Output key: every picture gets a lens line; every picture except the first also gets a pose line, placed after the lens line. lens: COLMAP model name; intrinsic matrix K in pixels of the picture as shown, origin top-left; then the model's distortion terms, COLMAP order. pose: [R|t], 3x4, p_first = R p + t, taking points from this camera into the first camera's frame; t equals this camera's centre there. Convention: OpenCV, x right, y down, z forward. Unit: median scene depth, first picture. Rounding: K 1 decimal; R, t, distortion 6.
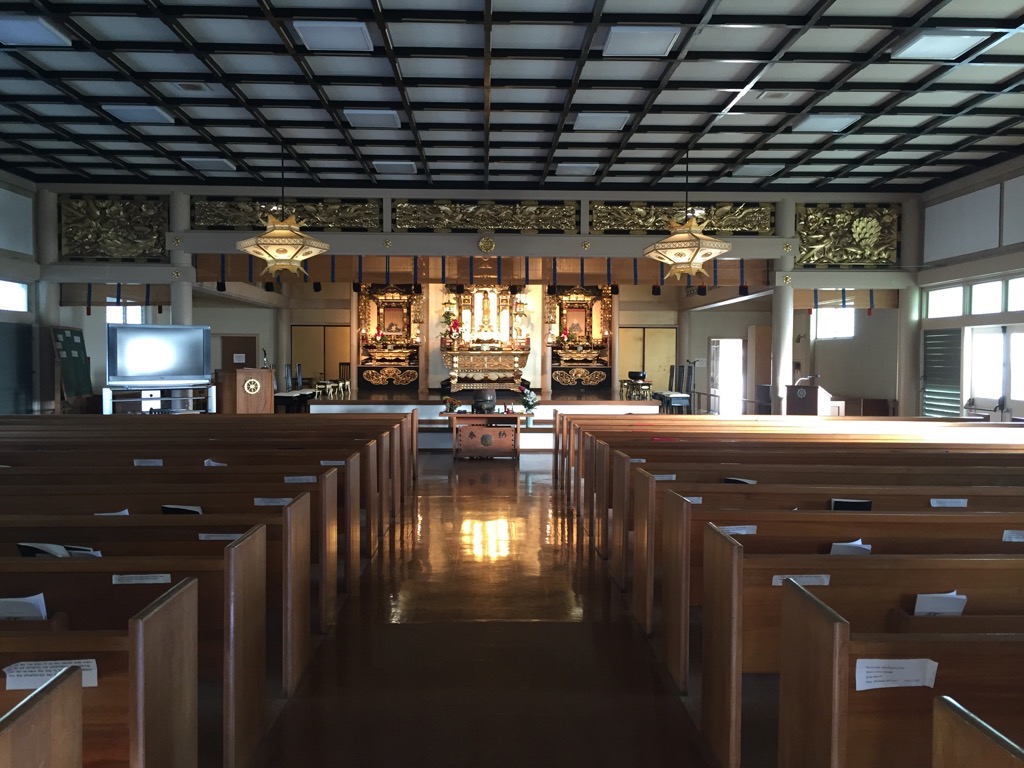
lens RADIAL K [[877.6, 0, 512.0], [0, 877.6, 384.0], [0, 0, 1]] dist [0.075847, -0.095874]
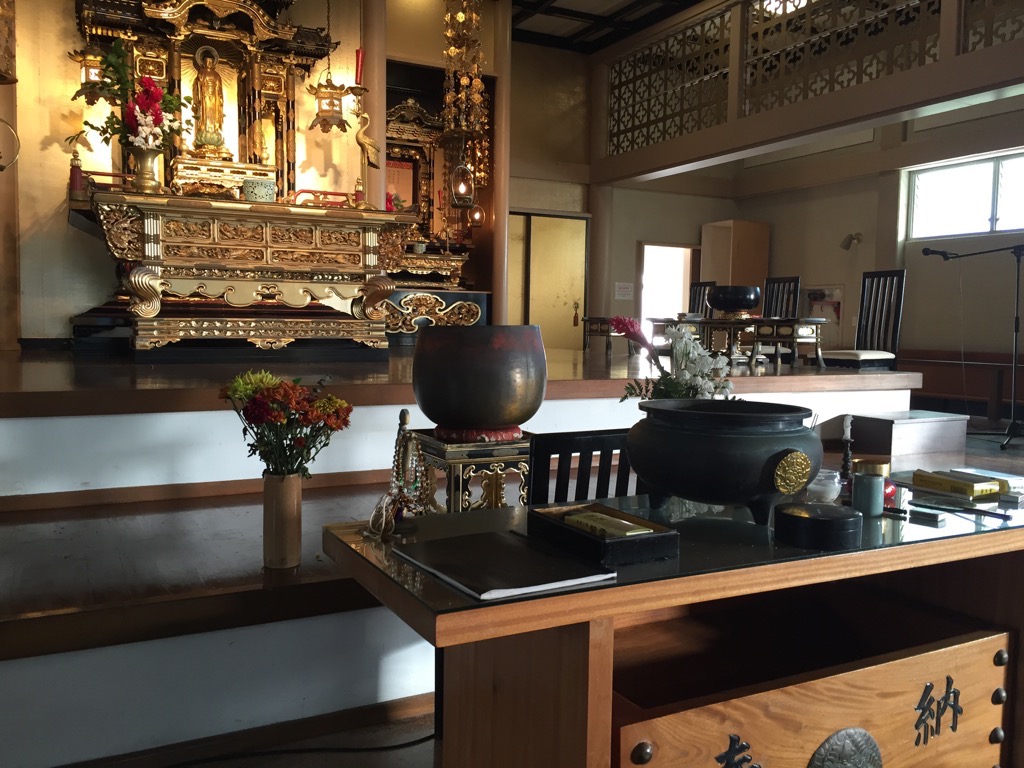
lens RADIAL K [[877.6, 0, 512.0], [0, 877.6, 384.0], [0, 0, 1]] dist [0.075847, -0.095874]
pose [[0.900197, -0.019328, 0.435053, -0.093924], [-0.001450, 0.998876, 0.047377, 0.007528], [-0.435480, -0.043280, 0.899157, 0.785090]]
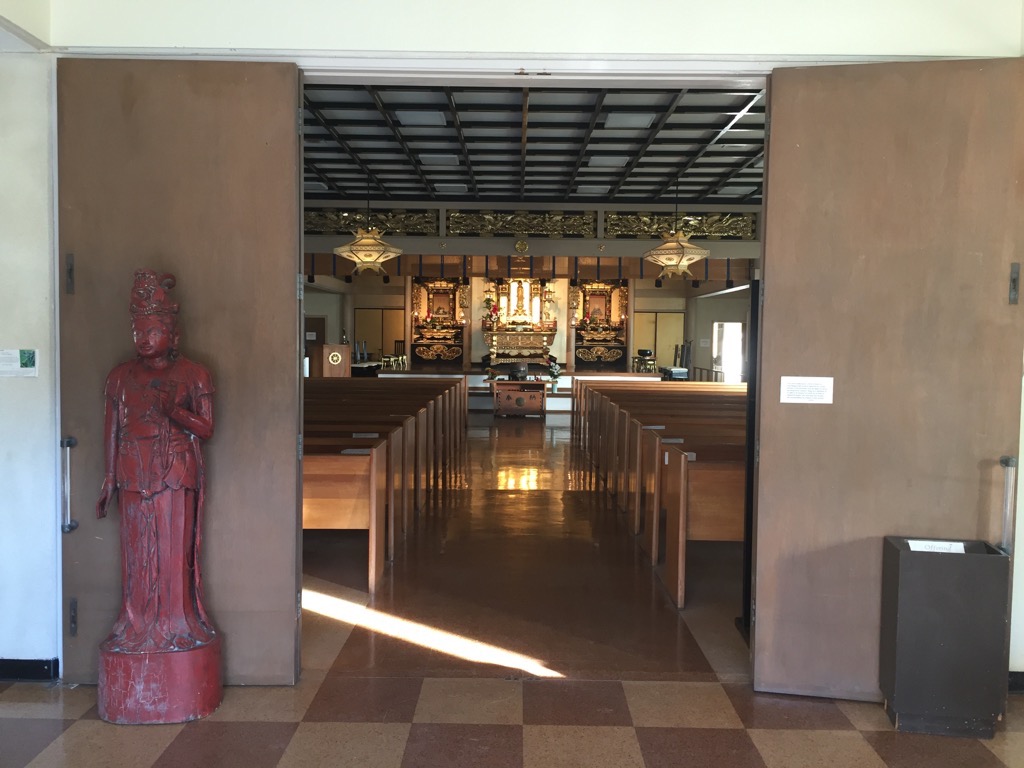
lens RADIAL K [[862.2, 0, 502.2], [0, 862.2, 384.1], [0, 0, 1]] dist [0.086659, -0.072616]
pose [[0.998775, 0.010815, -0.048279, 0.004484], [-0.009659, 0.999663, 0.024114, 0.006974], [0.048523, -0.023618, 0.998543, -0.207131]]
